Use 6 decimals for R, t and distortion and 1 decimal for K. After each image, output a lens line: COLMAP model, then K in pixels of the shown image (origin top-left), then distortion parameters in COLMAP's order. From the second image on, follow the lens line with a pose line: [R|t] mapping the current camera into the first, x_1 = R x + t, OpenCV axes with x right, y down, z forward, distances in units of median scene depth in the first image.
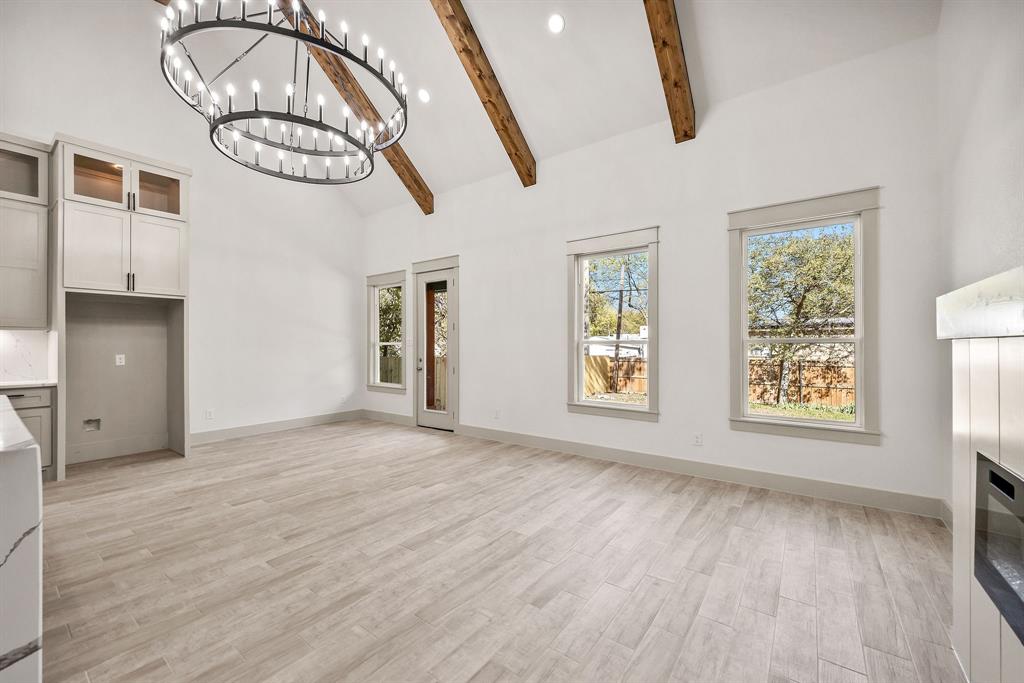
lens RADIAL K [[400.6, 0, 504.3], [0, 400.6, 342.6], [0, 0, 1]] dist [-0.005352, -0.000592]
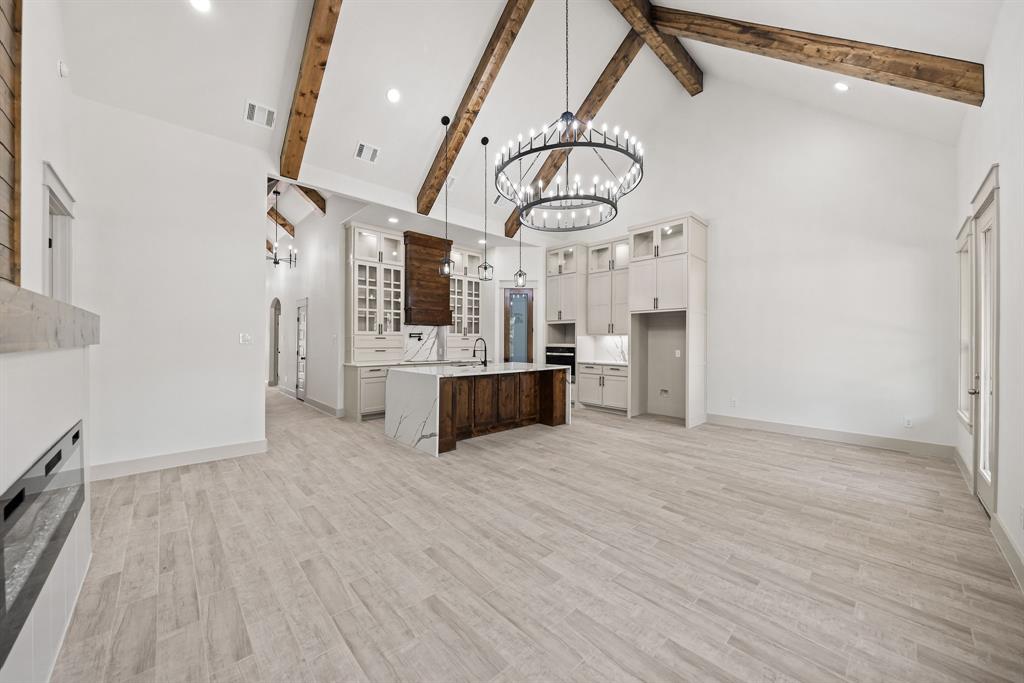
lens RADIAL K [[367.7, 0, 516.7], [0, 367.7, 340.5], [0, 0, 1]] dist [-0.010295, -0.000424]
pose [[-0.157770, 0.002240, -0.987473, 0.654907], [0.001695, 0.999997, 0.001998, -0.013165], [0.987474, -0.001359, -0.157774, 0.798705]]
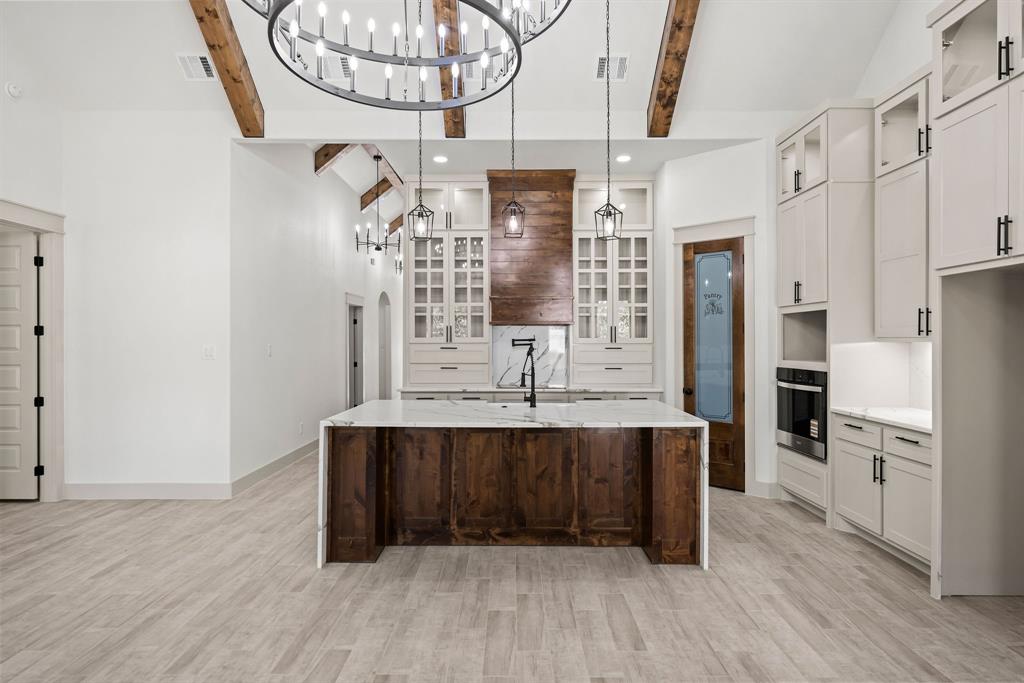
lens RADIAL K [[559.2, 0, 514.7], [0, 559.2, 336.0], [0, 0, 1]] dist [-0.006086, 0.003517]
pose [[-0.800169, -0.000470, -0.599775, -0.124468], [0.007117, 0.999922, -0.010278, -0.040011], [0.599733, -0.012493, -0.800103, 1.360800]]
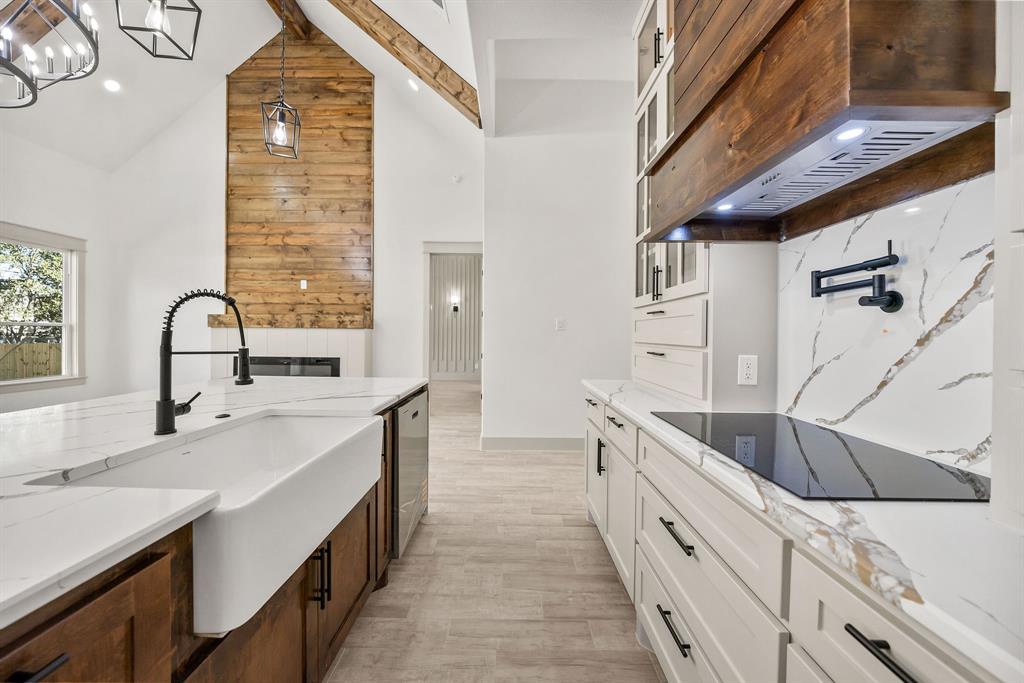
lens RADIAL K [[367.7, 0, 510.9], [0, 367.7, 336.7], [0, 0, 1]] dist [-0.010295, -0.000424]
pose [[-0.589417, -0.008006, 0.807789, -1.298875], [-0.014270, 0.999898, -0.000503, 0.016554], [-0.807703, -0.011823, -0.589471, 0.366181]]
